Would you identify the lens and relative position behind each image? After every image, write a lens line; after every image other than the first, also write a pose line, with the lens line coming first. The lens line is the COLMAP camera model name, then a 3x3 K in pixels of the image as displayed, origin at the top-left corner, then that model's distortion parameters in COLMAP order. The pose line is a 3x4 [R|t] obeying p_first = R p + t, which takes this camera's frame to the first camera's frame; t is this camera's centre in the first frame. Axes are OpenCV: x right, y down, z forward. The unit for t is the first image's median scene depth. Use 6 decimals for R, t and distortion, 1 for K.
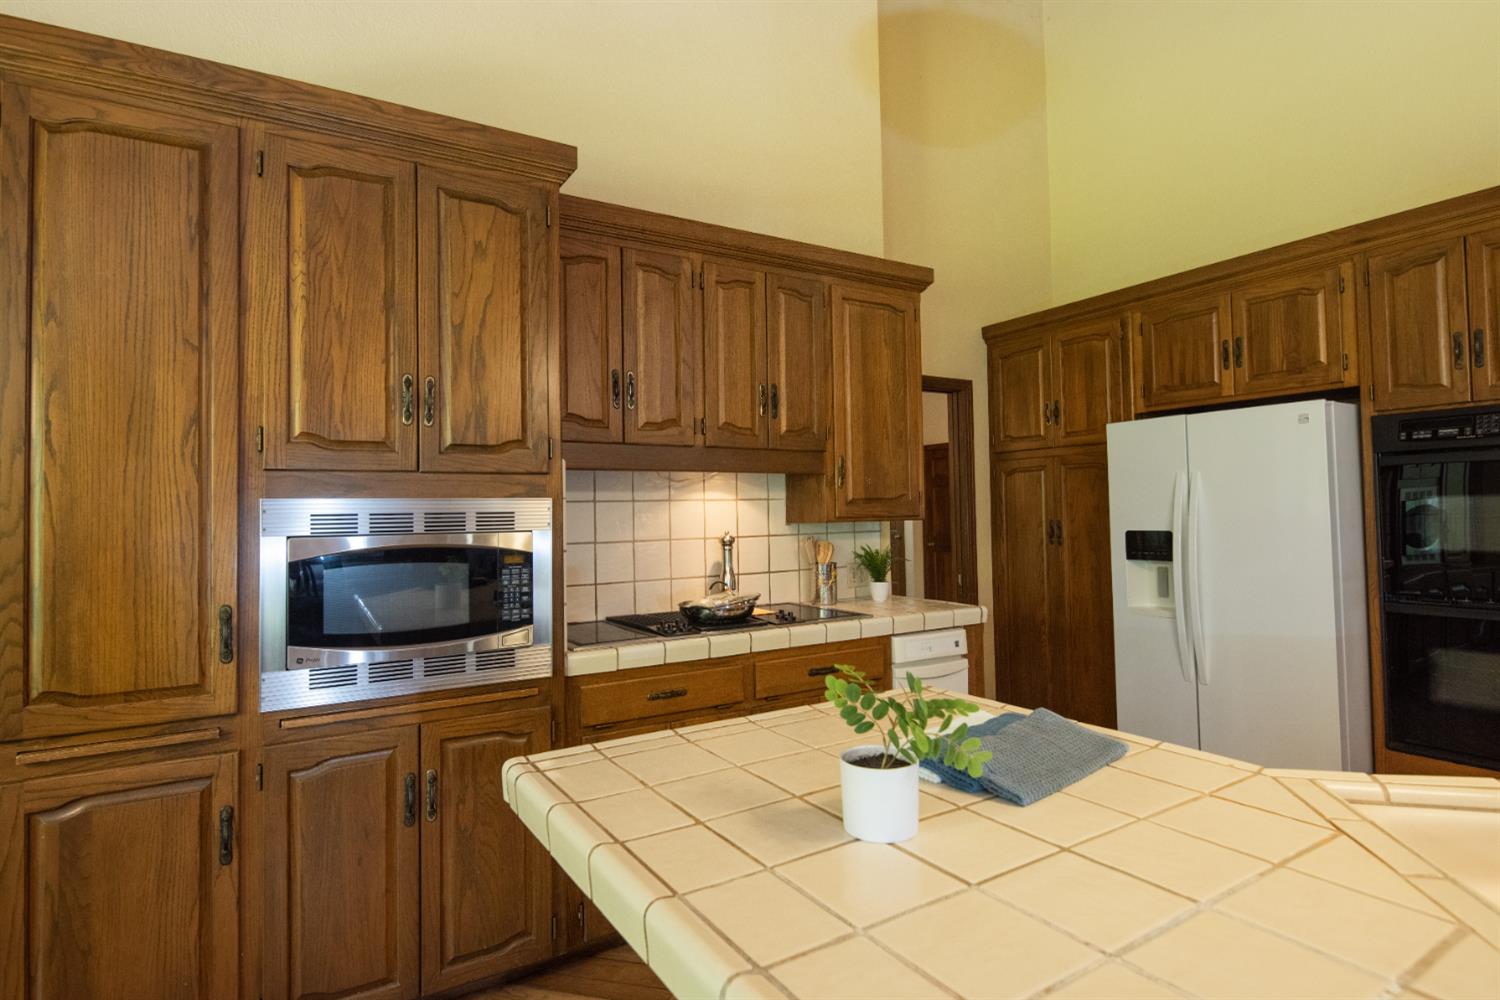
lens RADIAL K [[780.7, 0, 748.9], [0, 780.7, 493.6], [0, 0, 1]] dist [-0.001843, 0.000363]
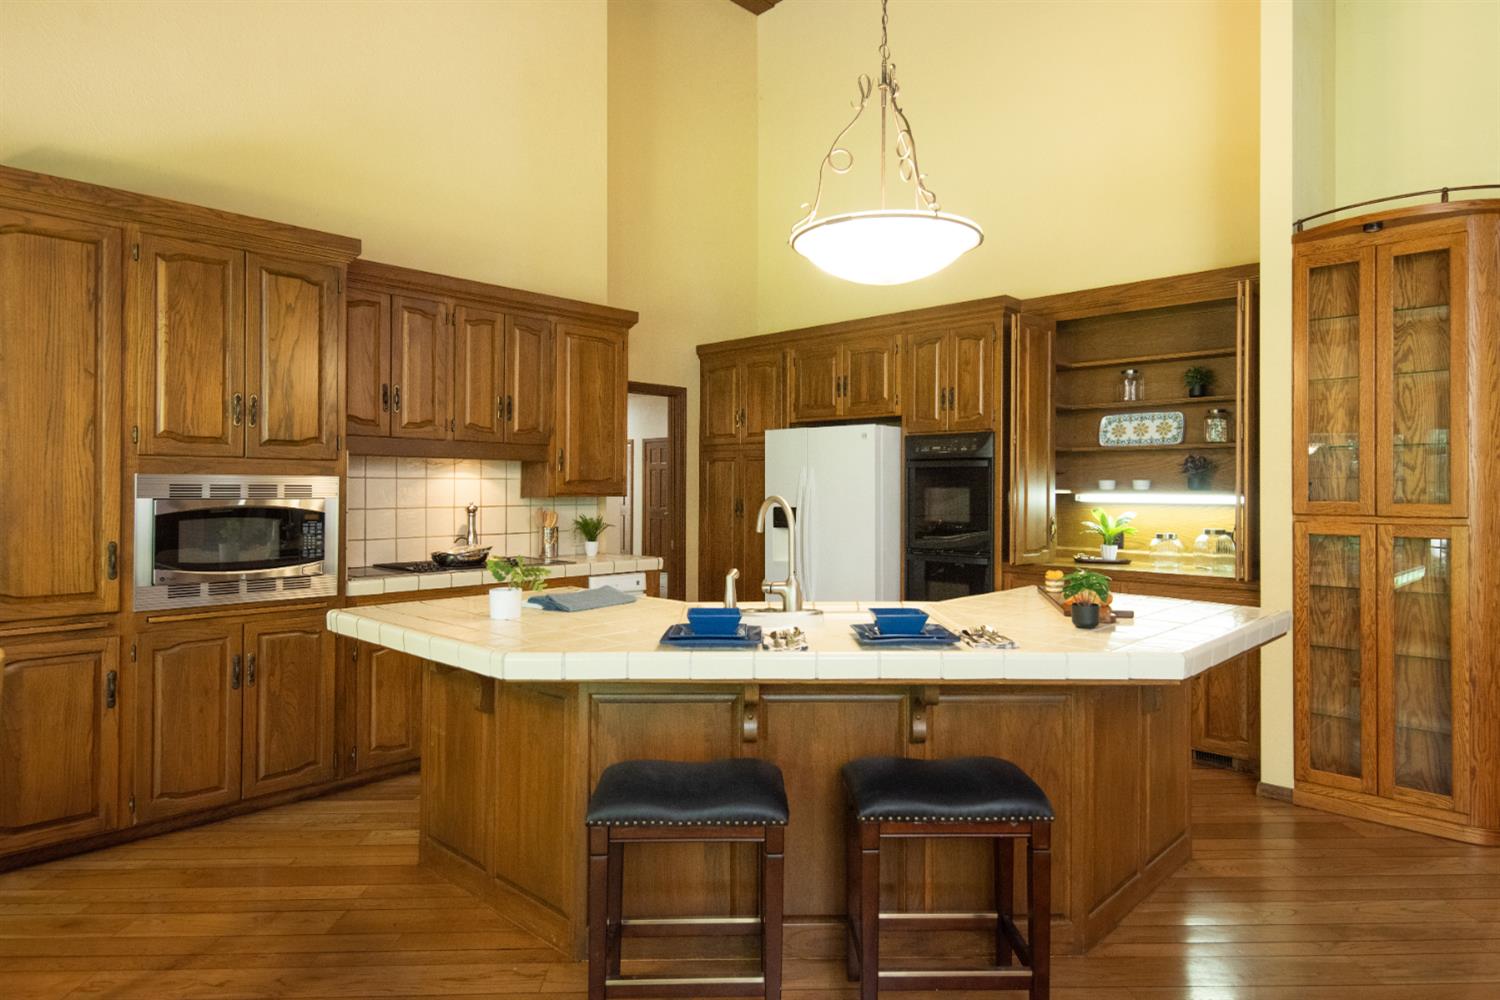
lens RADIAL K [[885.0, 0, 784.3], [0, 885.0, 484.1], [0, 0, 1]] dist [0.006645, -0.002946]
pose [[0.963306, 0.022009, 0.267501, 0.122626], [-0.026851, 0.999535, 0.014453, -0.028931], [-0.267059, -0.021106, 0.963449, -0.916872]]
